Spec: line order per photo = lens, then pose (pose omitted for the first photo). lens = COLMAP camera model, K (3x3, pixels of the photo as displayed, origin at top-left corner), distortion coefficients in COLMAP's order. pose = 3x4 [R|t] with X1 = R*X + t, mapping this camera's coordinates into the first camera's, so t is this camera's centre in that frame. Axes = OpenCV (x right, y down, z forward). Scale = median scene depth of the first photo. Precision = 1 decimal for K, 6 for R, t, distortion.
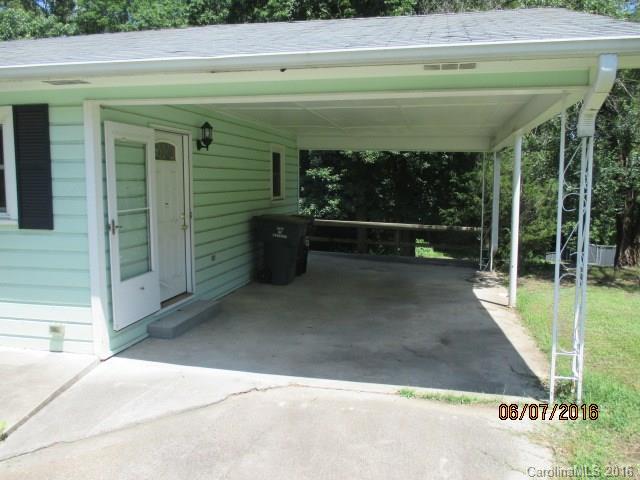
lens RADIAL K [[550.8, 0, 319.9], [0, 550.8, 240.0], [0, 0, 1]] dist [-0.011646, -0.003943]
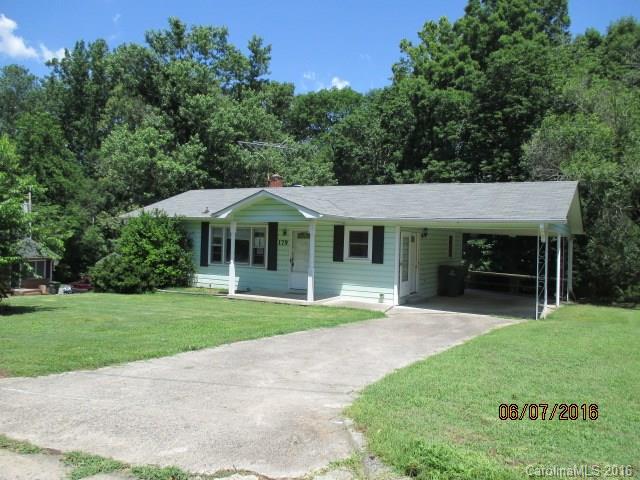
lens RADIAL K [[550.8, 0, 319.8], [0, 550.8, 239.9], [0, 0, 1]] dist [-0.011646, -0.003943]
pose [[0.957685, 0.023725, -0.286840, 0.049493], [-0.055789, 0.992998, -0.104131, 0.114178], [0.282361, 0.115727, 0.952302, -1.275509]]
